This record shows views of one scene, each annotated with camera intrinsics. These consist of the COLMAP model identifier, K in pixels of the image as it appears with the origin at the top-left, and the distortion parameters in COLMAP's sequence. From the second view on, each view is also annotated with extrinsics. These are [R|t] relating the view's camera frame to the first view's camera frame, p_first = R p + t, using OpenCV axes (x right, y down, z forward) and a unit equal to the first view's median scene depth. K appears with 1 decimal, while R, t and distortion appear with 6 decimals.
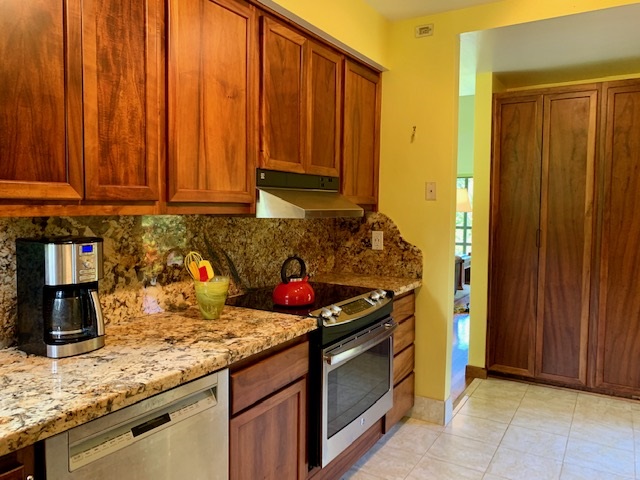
lens RADIAL K [[500.3, 0, 320.0], [0, 500.3, 237.8], [0, 0, 1]] dist [-0.000663, -0.000580]
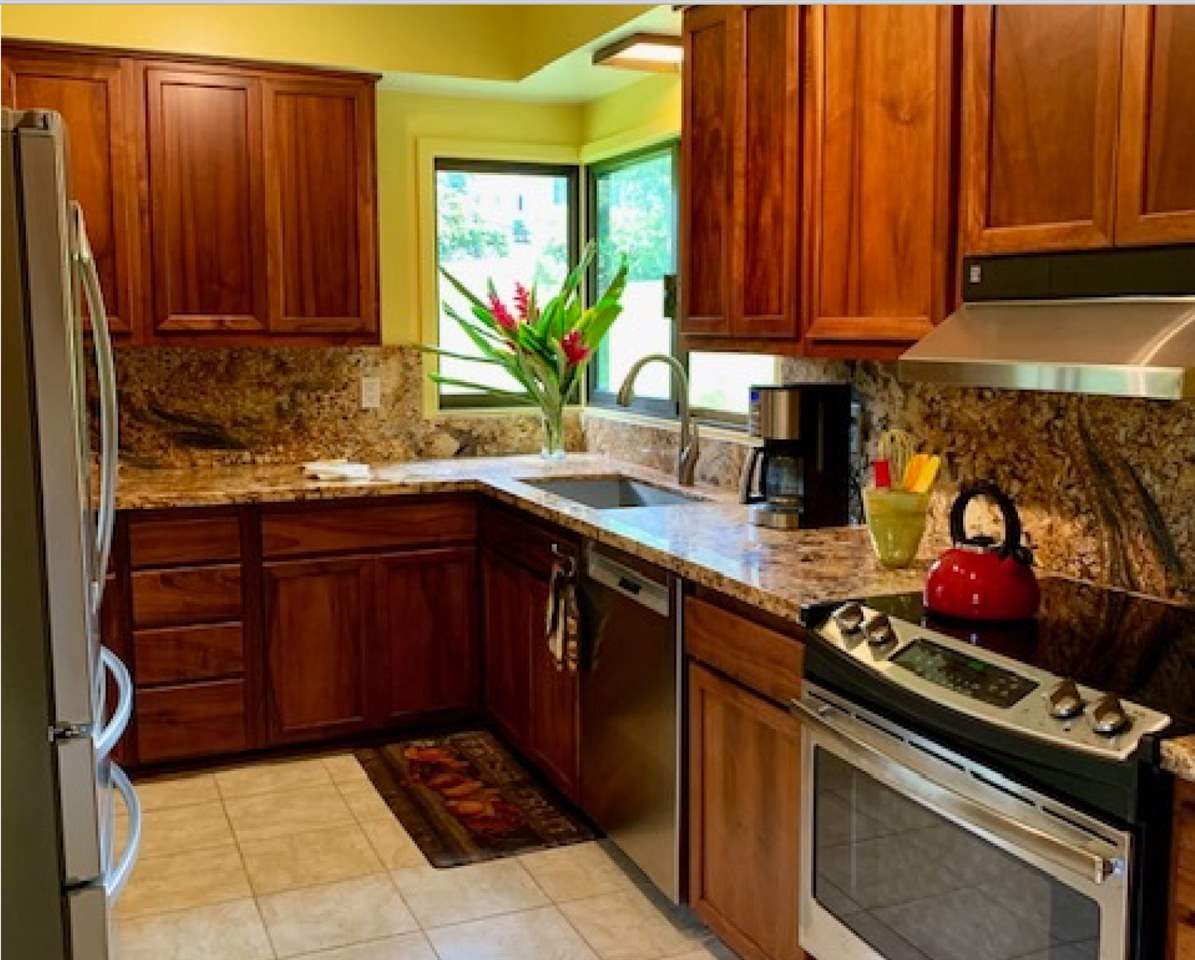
lens RADIAL K [[1190.6, 0, 598.7], [0, 1190.6, 478.2], [0, 0, 1]] dist [0.005145, 0.000000]
pose [[-0.613296, 0.093689, -0.784277, 0.821558], [-0.053419, 0.985747, 0.159529, -0.094887], [0.788045, 0.139734, -0.599550, 1.316899]]
